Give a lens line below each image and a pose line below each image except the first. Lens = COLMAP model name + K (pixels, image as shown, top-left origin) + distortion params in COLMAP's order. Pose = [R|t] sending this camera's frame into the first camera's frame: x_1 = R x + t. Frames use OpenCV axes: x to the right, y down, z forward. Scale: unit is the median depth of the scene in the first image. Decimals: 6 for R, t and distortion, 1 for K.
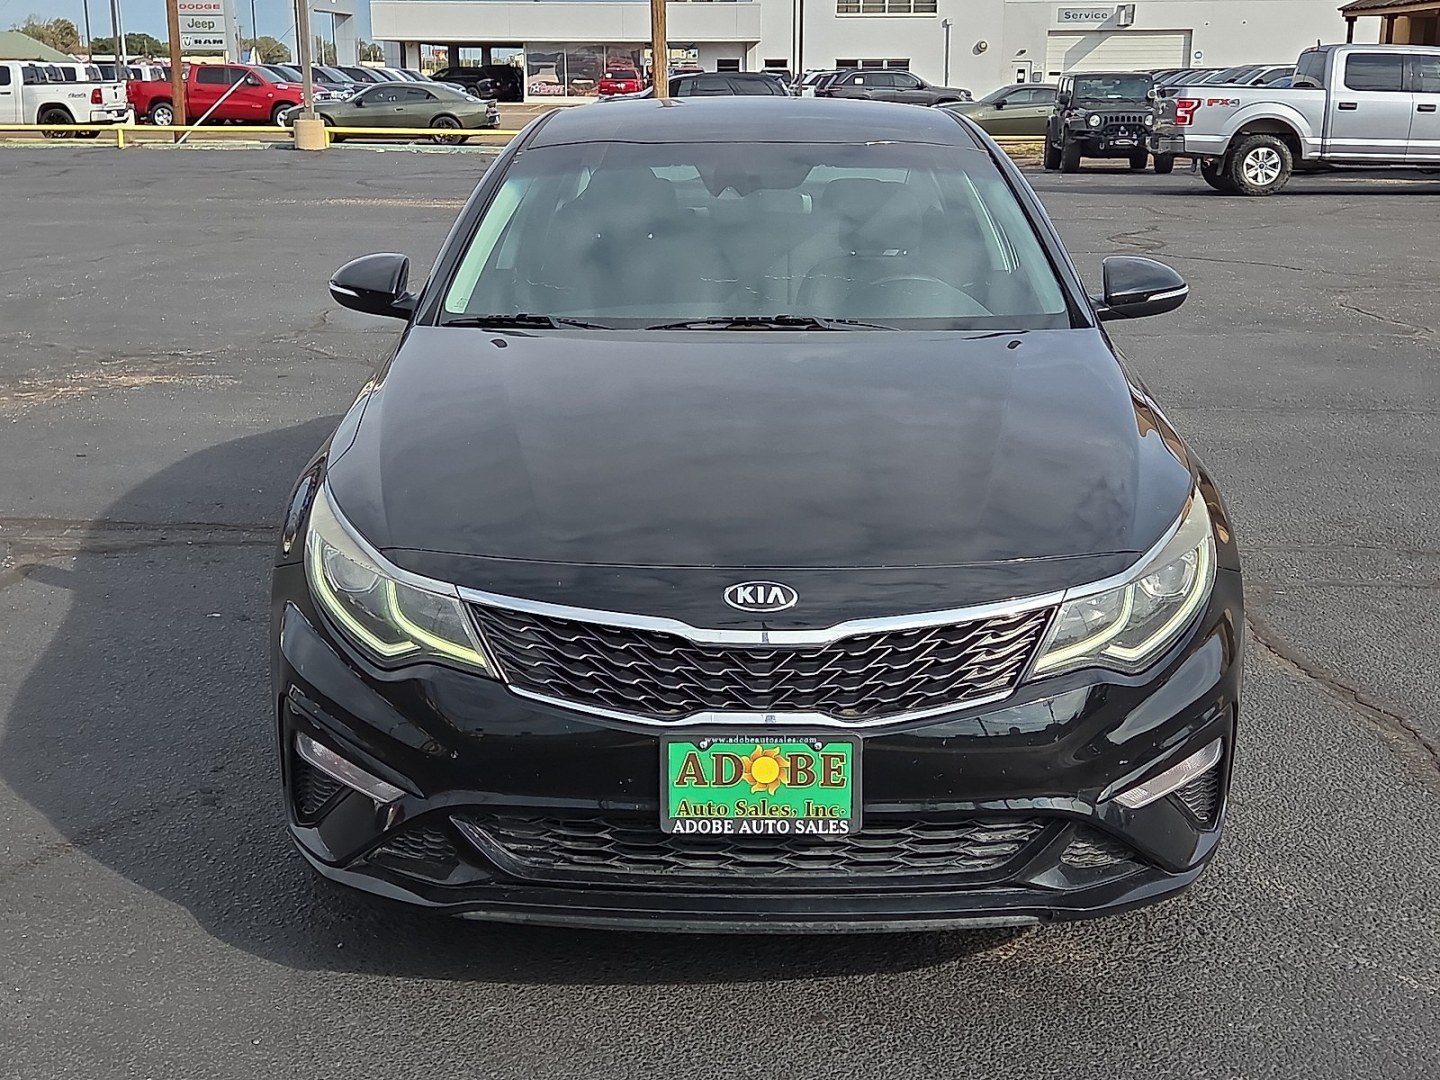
lens RADIAL K [[1820.4, 0, 718.6], [0, 1820.4, 542.6], [0, 0, 1]] dist [0.064461, 0.000000]
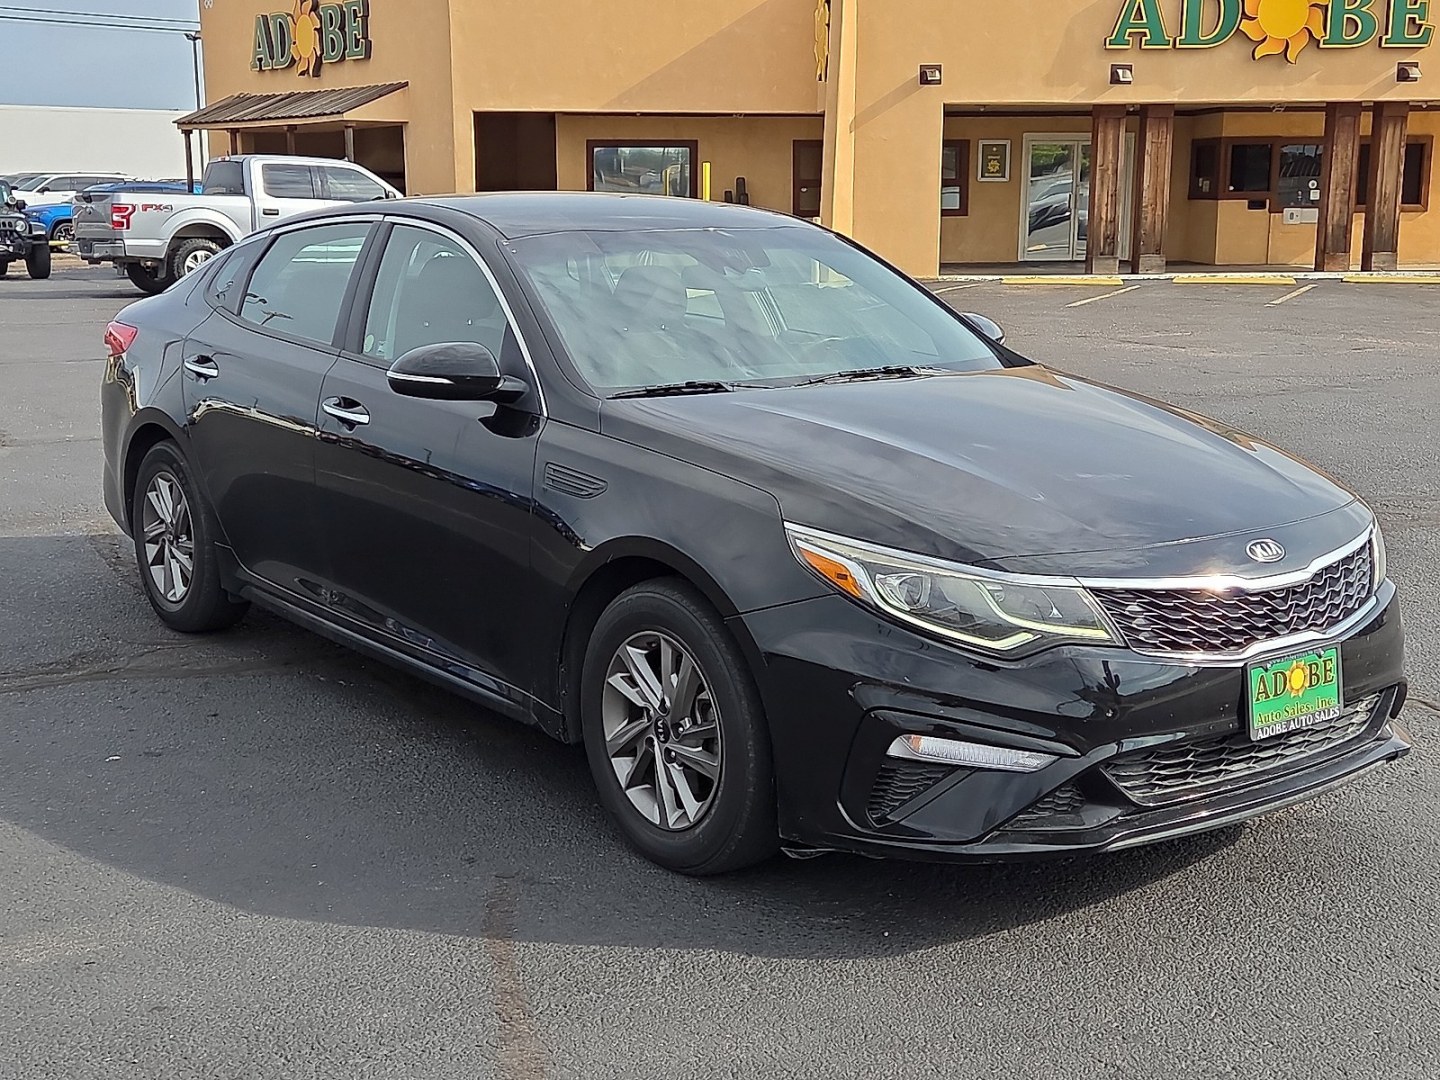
lens RADIAL K [[1820.4, 0, 679.9], [0, 1820.4, 539.7], [0, 0, 1]] dist [0.064461, 0.000000]
pose [[0.791228, -0.116826, 0.600258, -1.081082], [0.151542, 0.988423, -0.007380, -0.031984], [-0.592447, 0.096804, 0.799772, 0.185757]]
